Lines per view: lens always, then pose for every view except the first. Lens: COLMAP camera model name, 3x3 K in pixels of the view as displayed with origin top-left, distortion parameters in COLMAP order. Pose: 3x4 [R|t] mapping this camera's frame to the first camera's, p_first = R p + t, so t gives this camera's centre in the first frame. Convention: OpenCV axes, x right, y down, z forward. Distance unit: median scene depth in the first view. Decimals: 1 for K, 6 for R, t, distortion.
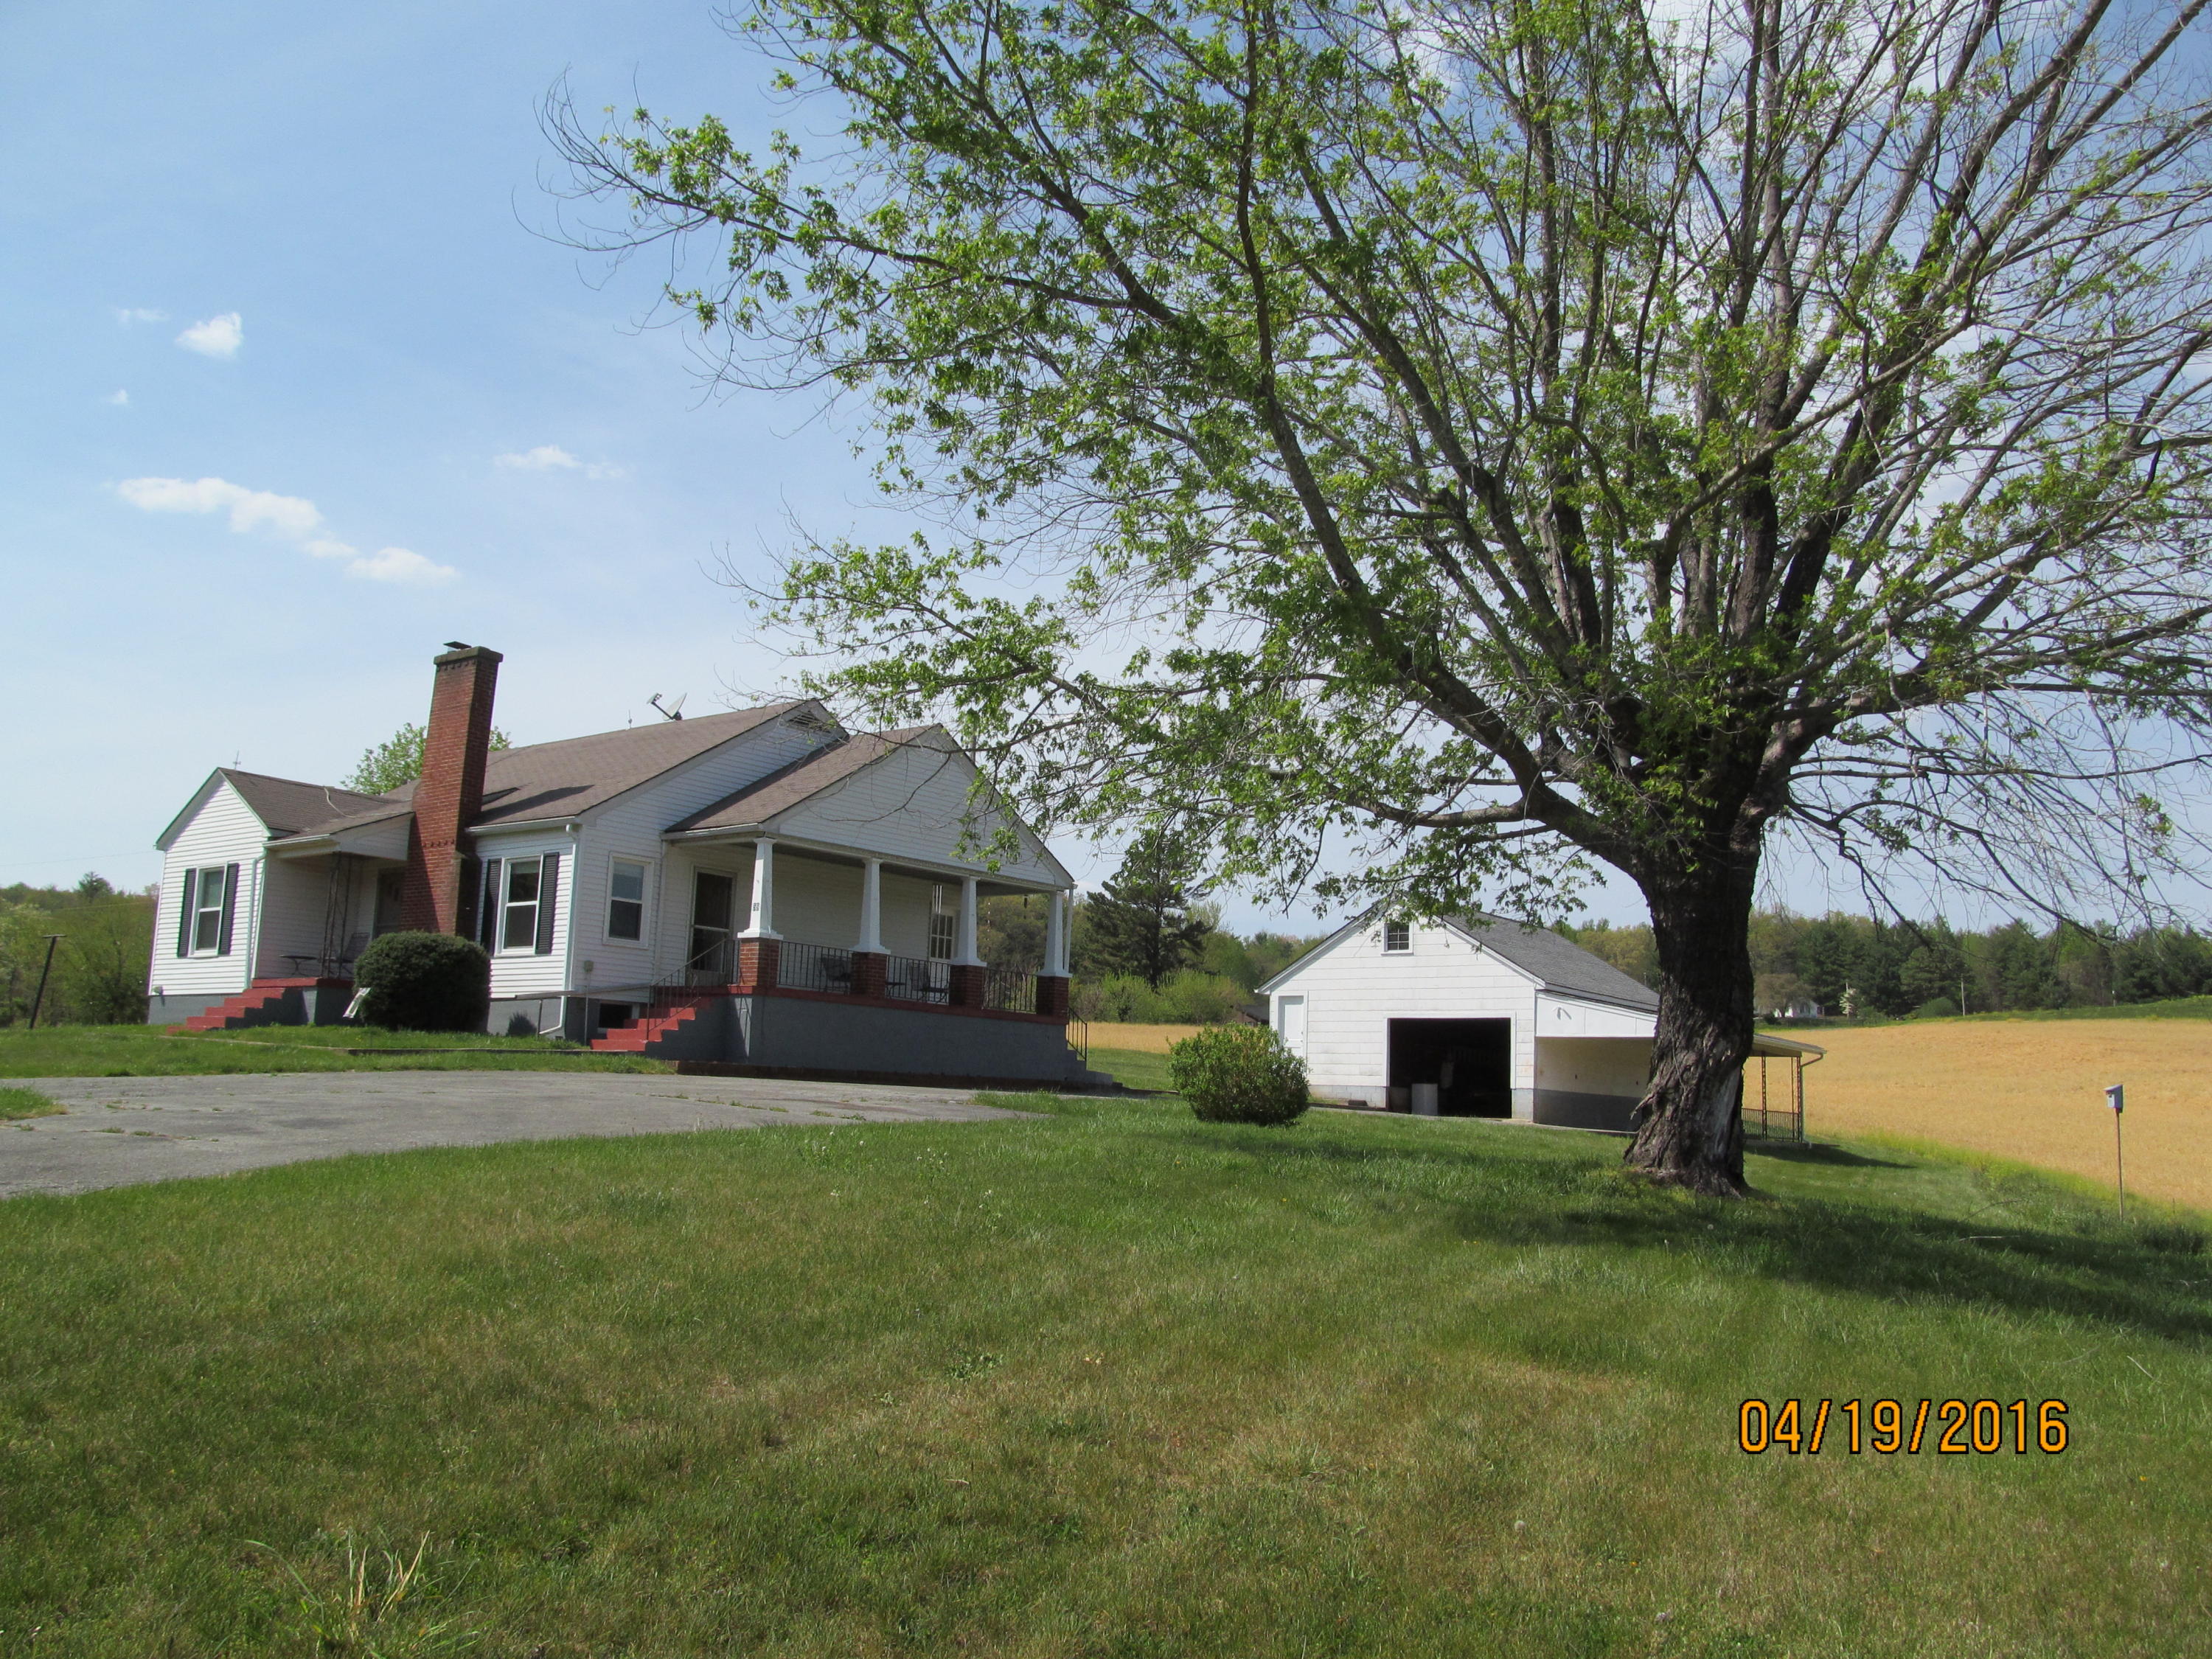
lens RADIAL K [[1819.9, 0, 1124.4], [0, 1819.9, 827.5], [0, 0, 1]] dist [-0.067989, 0.030011]
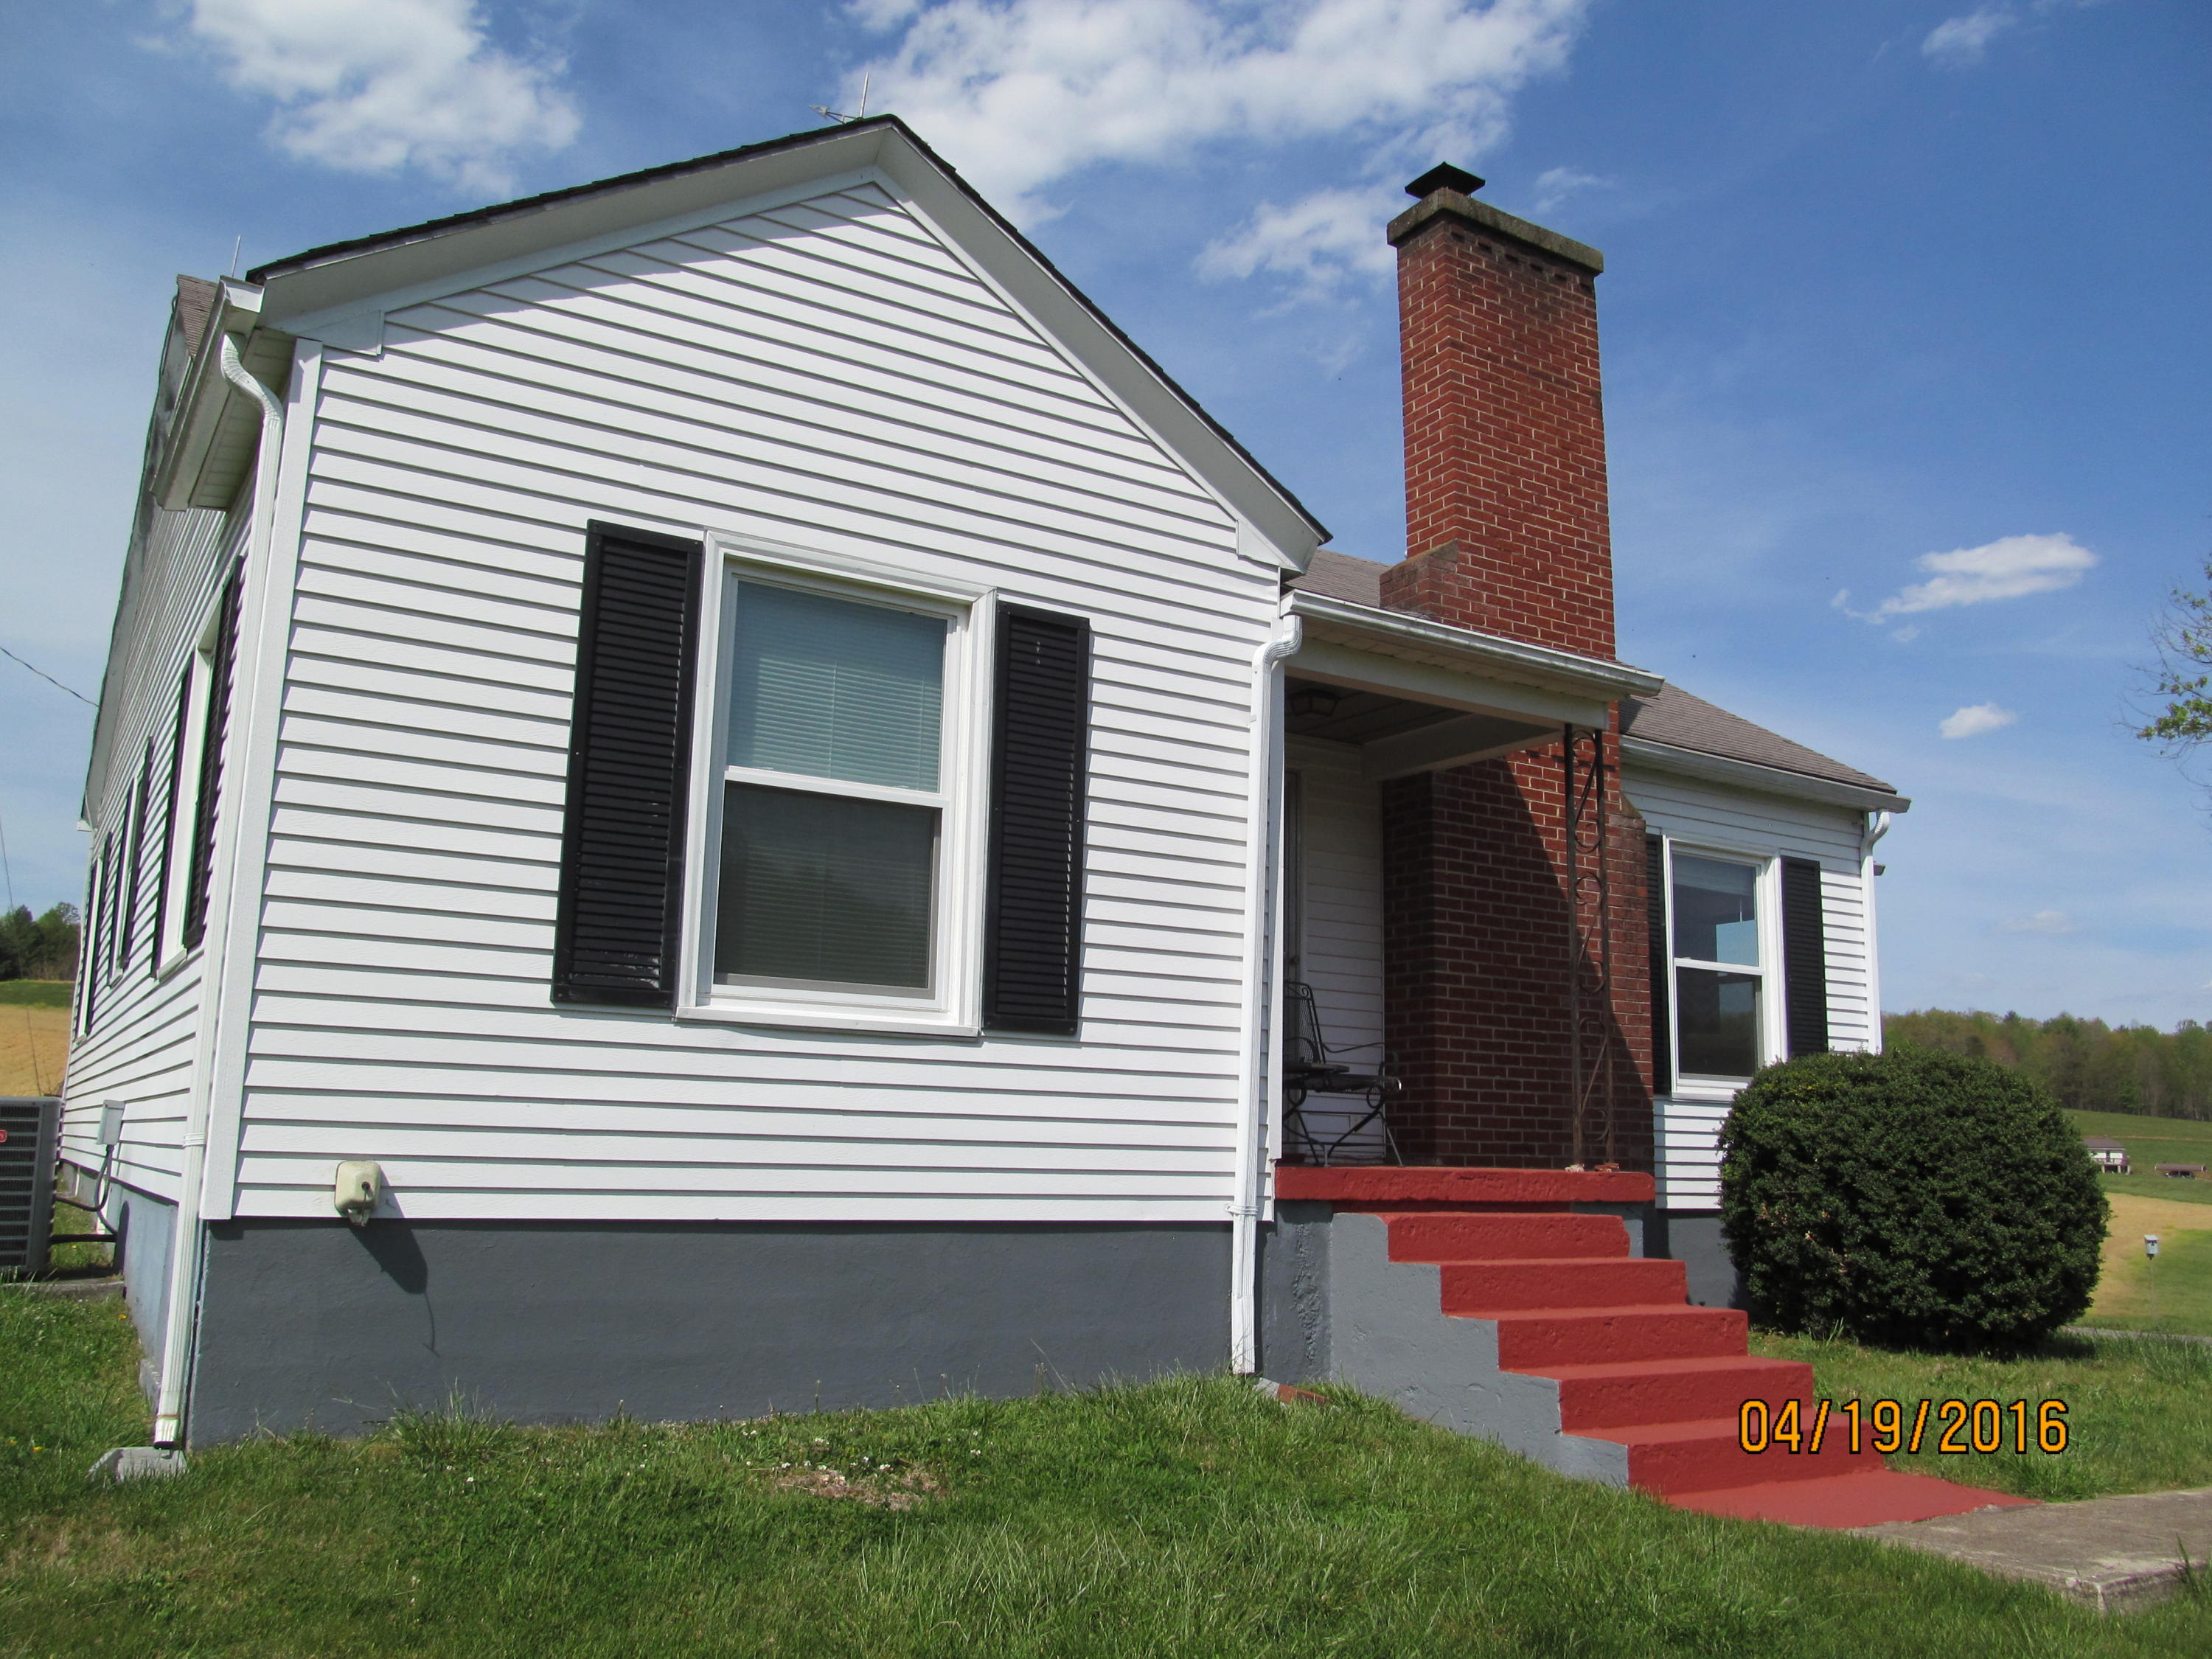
lens RADIAL K [[1819.9, 0, 1100.2], [0, 1819.9, 824.6], [0, 0, 1]] dist [-0.067989, 0.030011]
pose [[0.350591, 0.144897, 0.925252, -0.716620], [-0.158065, 0.982941, -0.094038, 0.066963], [-0.923093, -0.113281, 0.367514, 0.938322]]
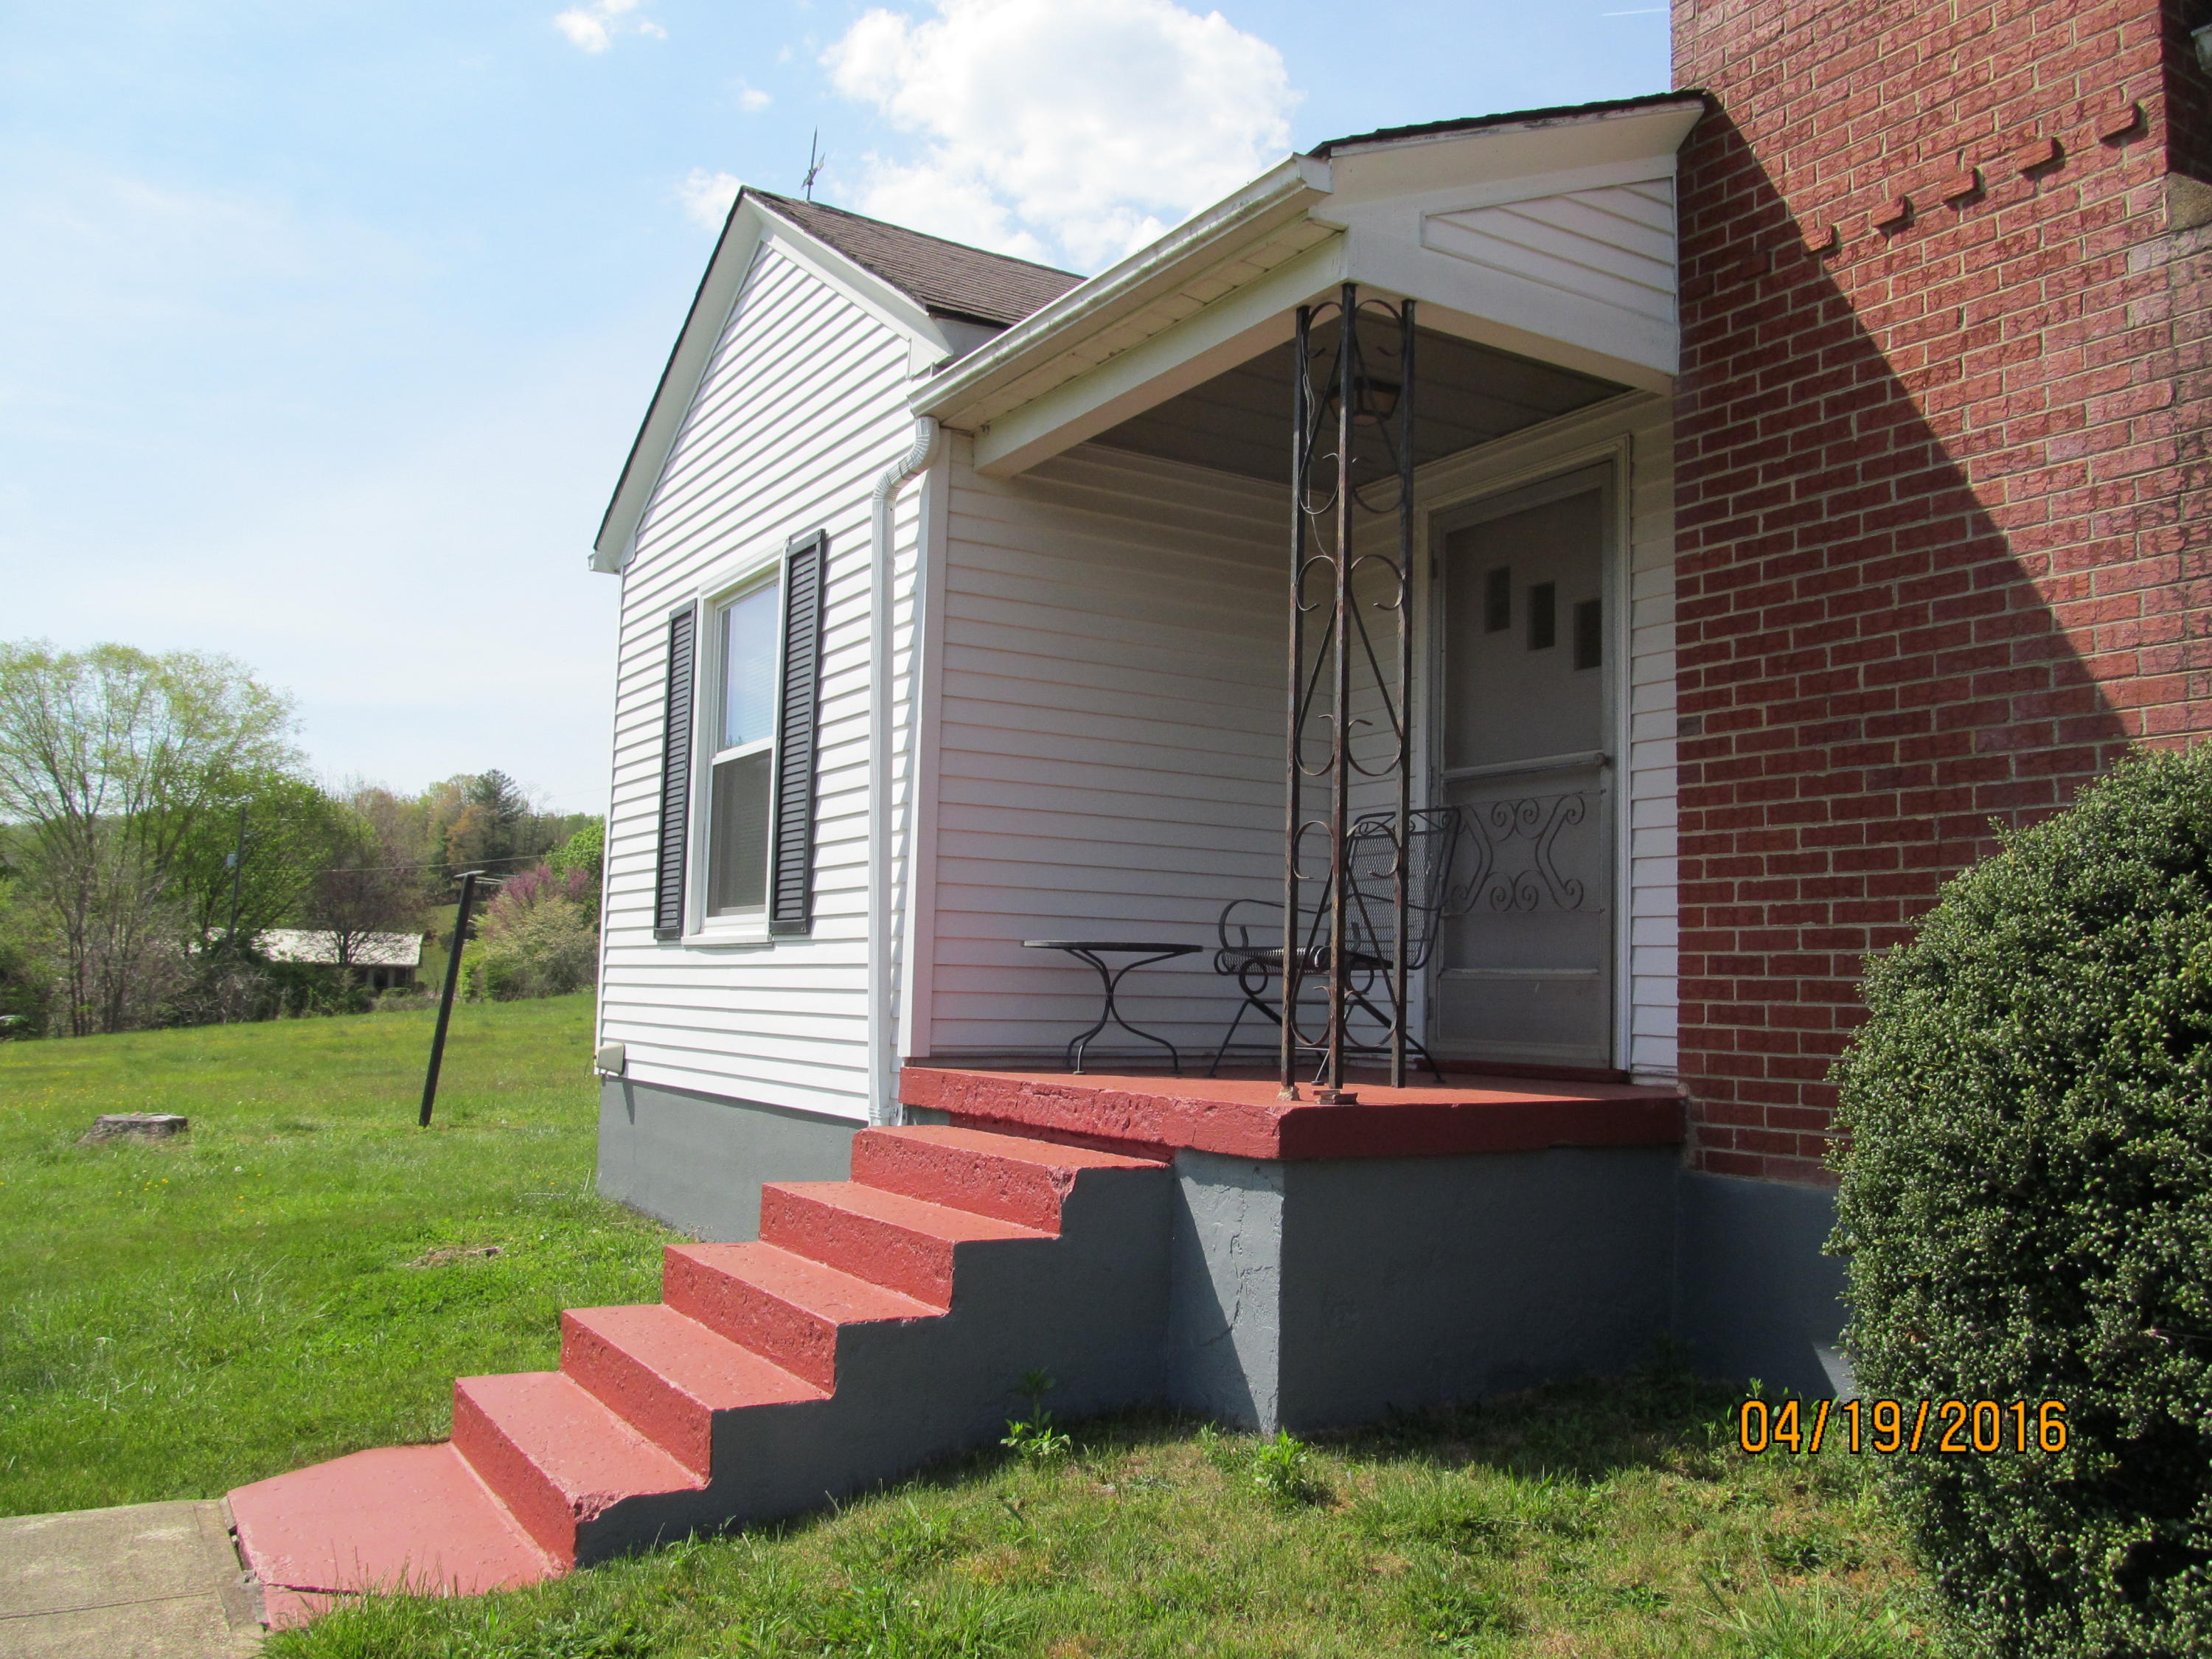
lens RADIAL K [[1819.9, 0, 1125.2], [0, 1819.9, 841.8], [0, 0, 1]] dist [-0.067989, 0.030011]
pose [[0.934255, -0.038265, -0.354546, -0.389522], [0.060046, 0.996911, 0.050631, 0.050878], [0.351513, -0.068592, 0.933667, 0.818870]]
